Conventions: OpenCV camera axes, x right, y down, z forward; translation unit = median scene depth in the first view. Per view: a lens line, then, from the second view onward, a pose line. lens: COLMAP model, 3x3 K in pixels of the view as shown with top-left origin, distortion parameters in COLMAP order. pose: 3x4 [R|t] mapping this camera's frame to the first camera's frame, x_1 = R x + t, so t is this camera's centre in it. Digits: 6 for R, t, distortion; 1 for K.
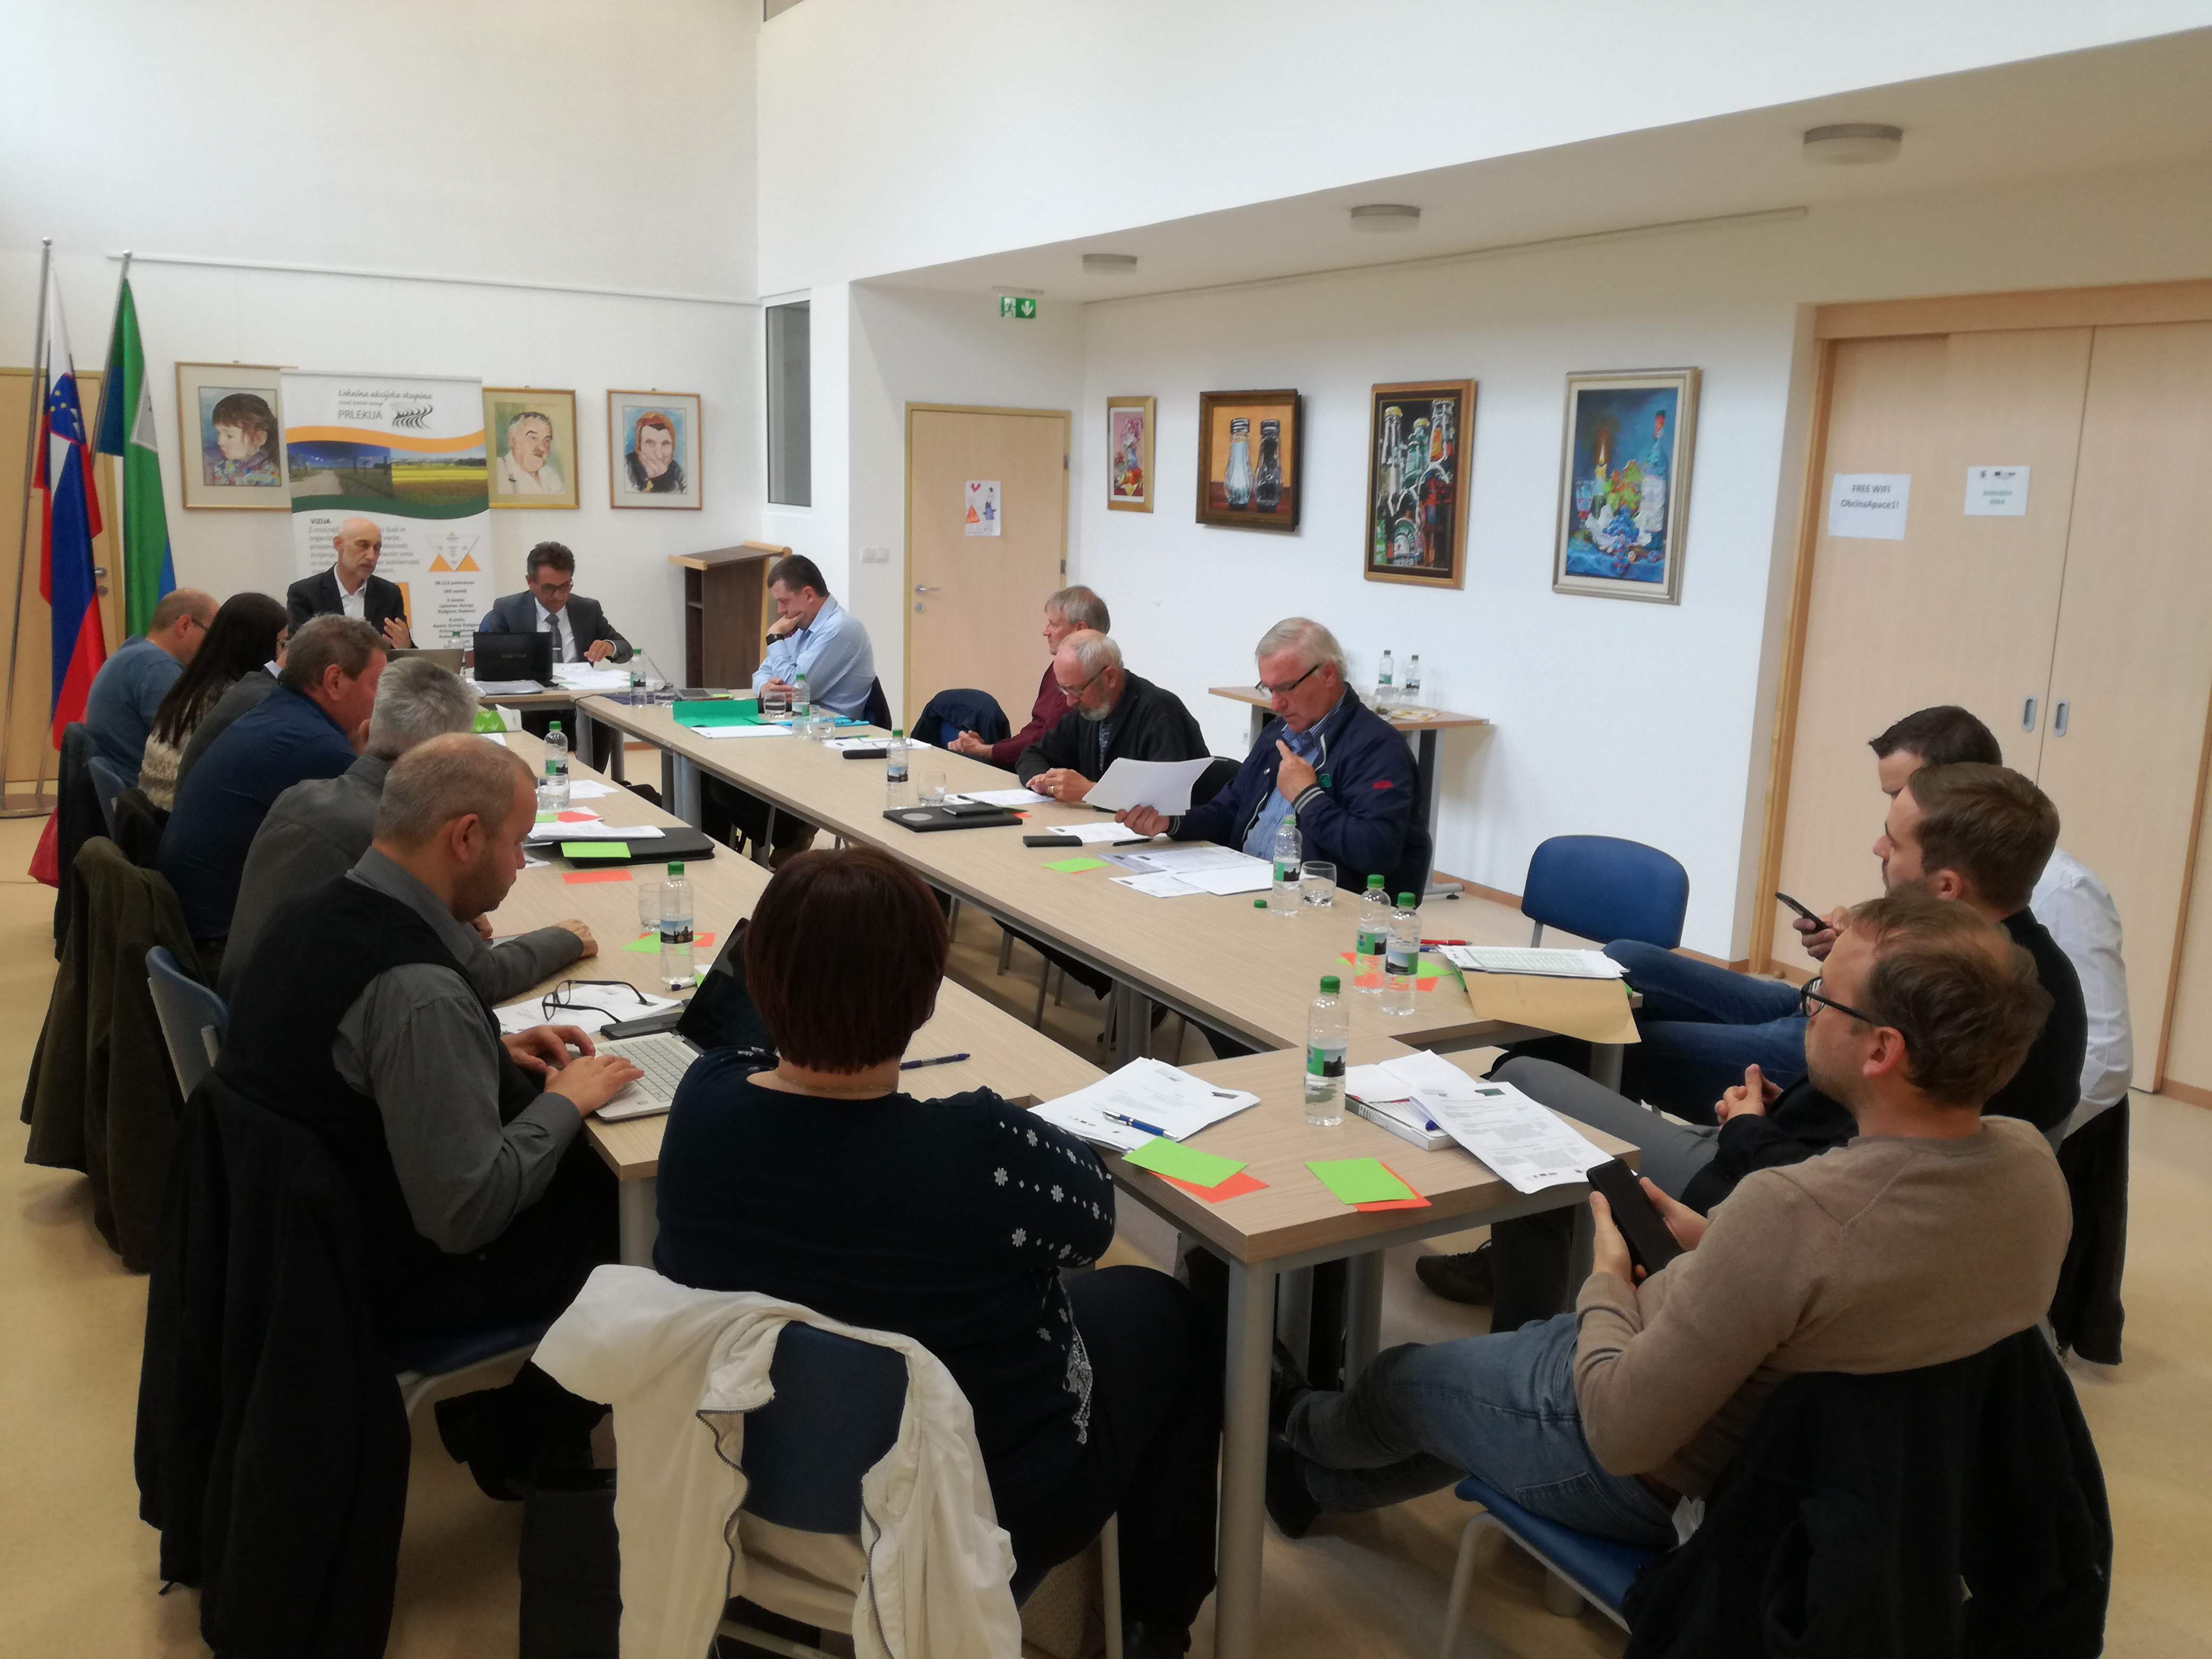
lens RADIAL K [[1814.1, 0, 1106.0], [0, 1814.1, 829.5], [0, 0, 1]] dist [0.001970, -0.052201]
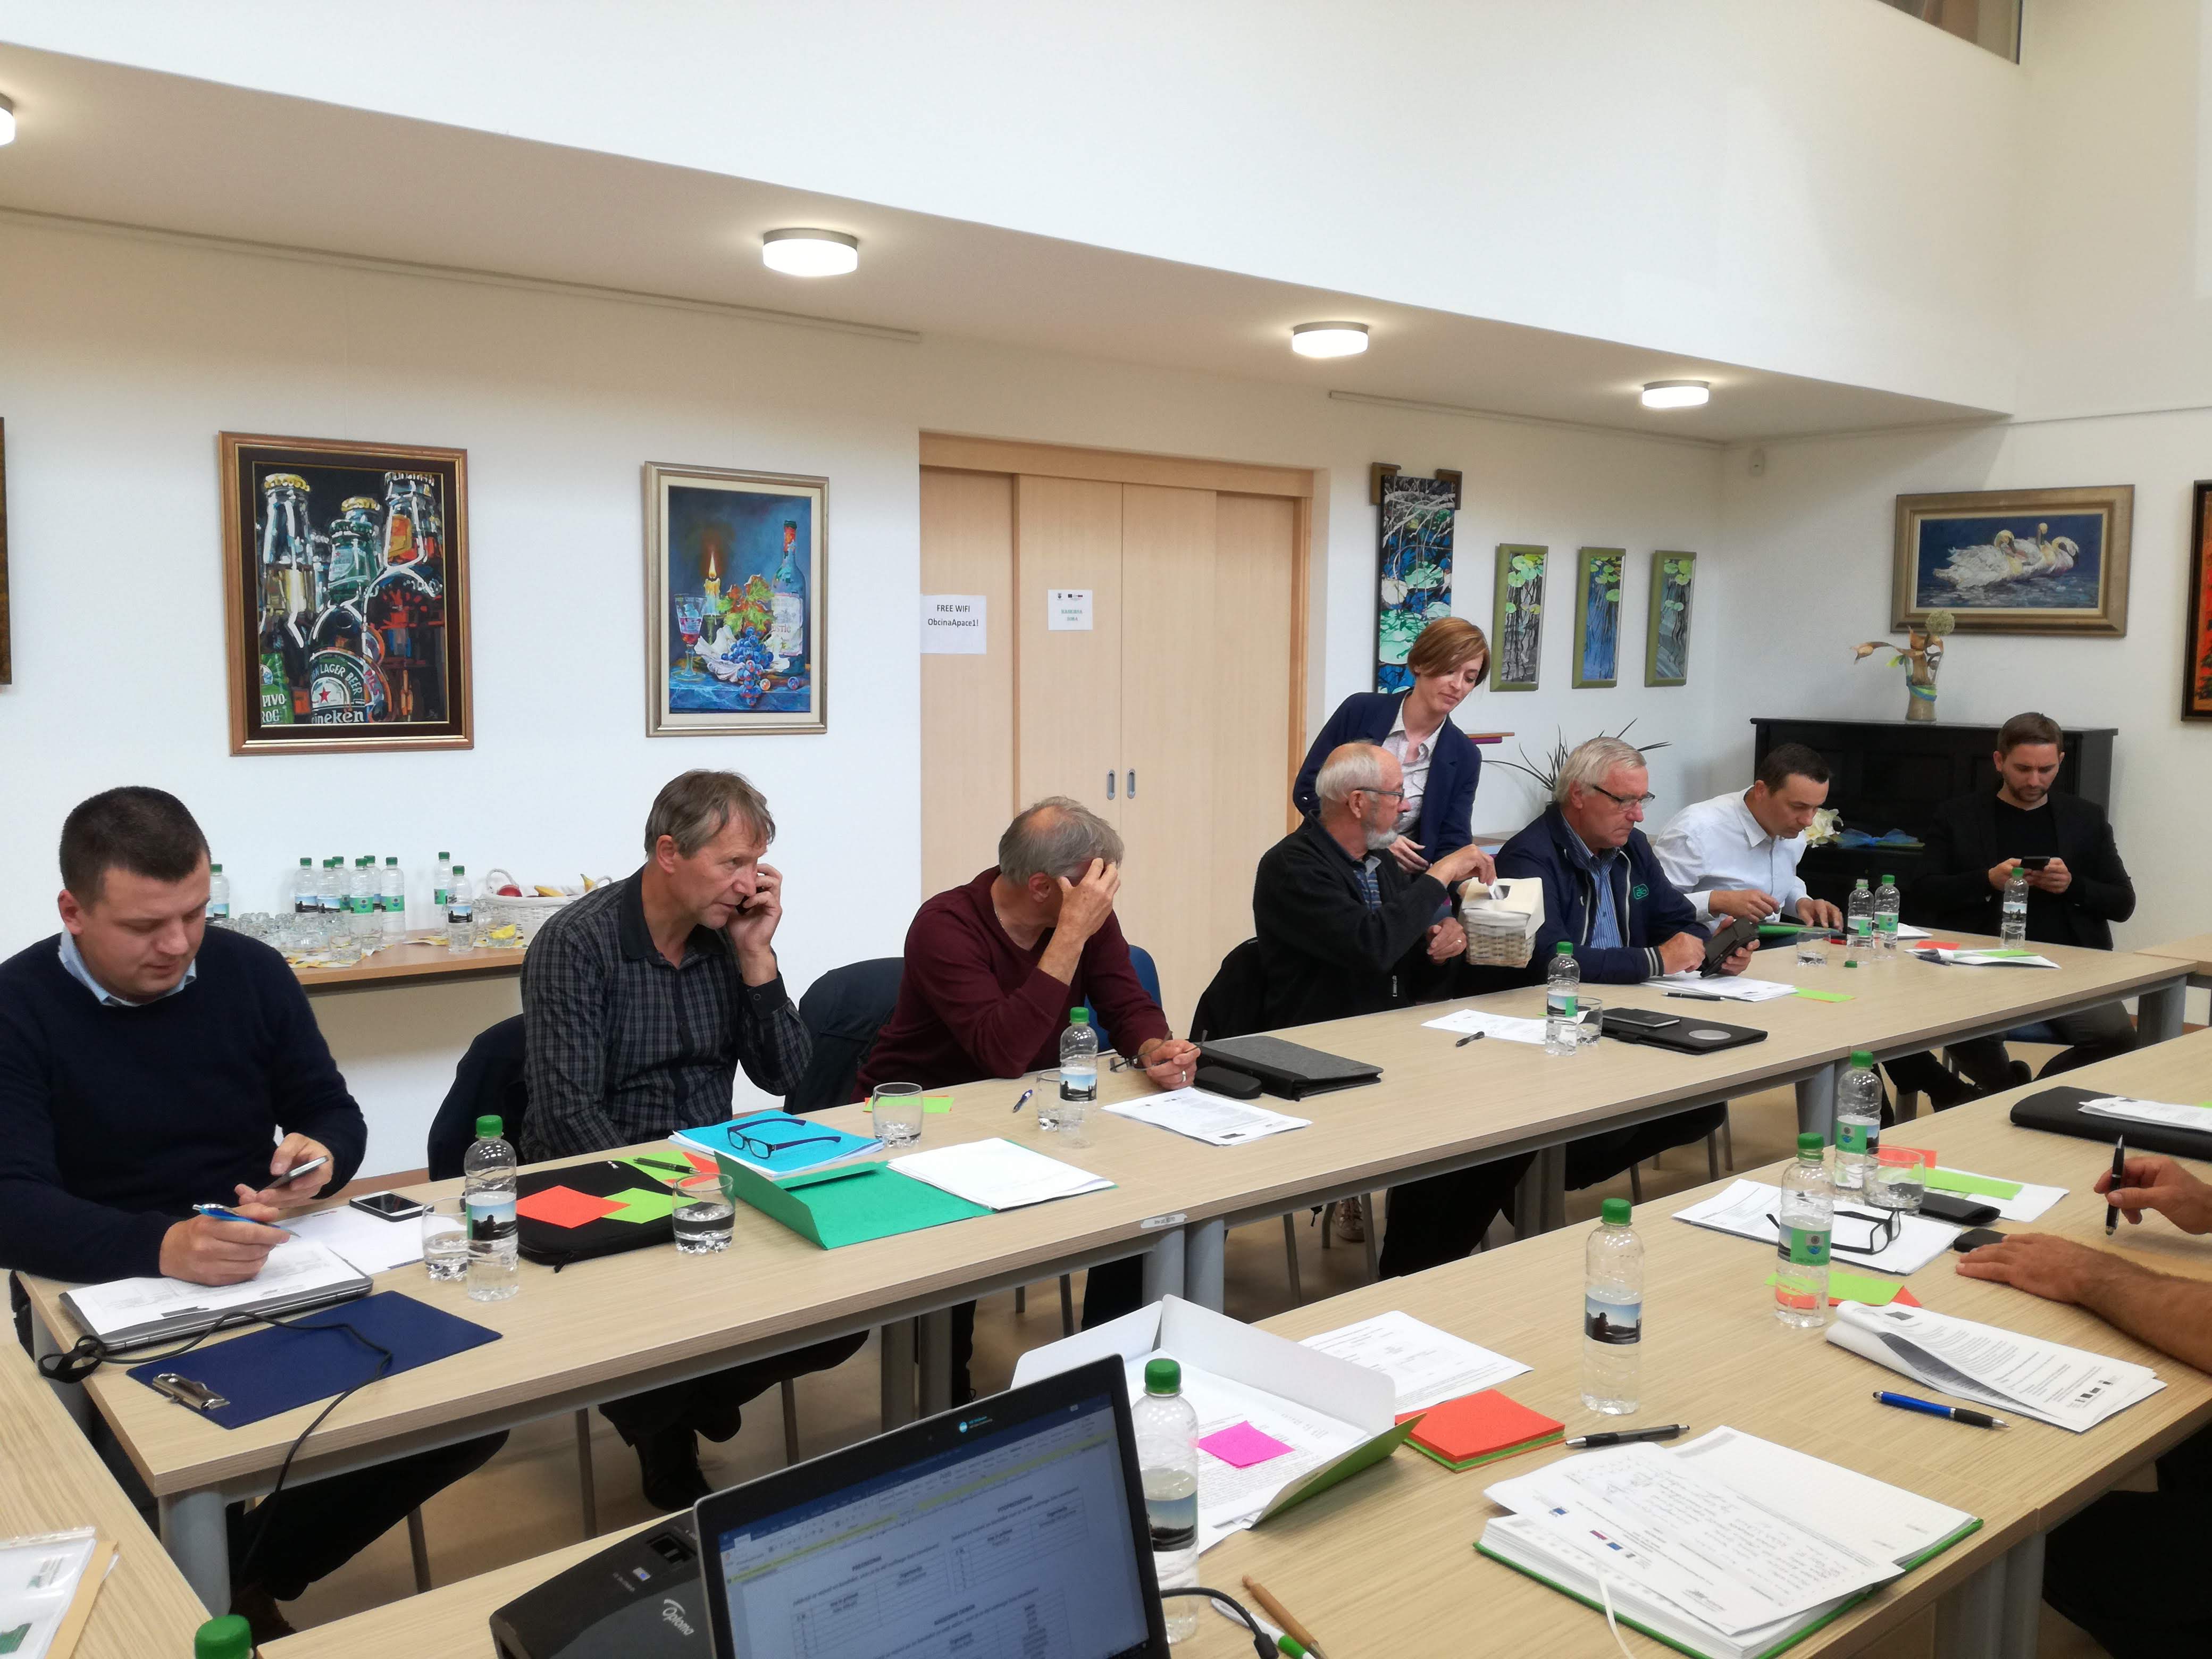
lens RADIAL K [[1814.1, 0, 1106.0], [0, 1814.1, 829.5], [0, 0, 1]] dist [0.001970, -0.052201]
pose [[-0.171552, -0.154770, 0.972942, -0.581531], [0.147303, 0.972452, 0.180664, -0.210822], [-0.974101, 0.174310, -0.144028, 0.953640]]
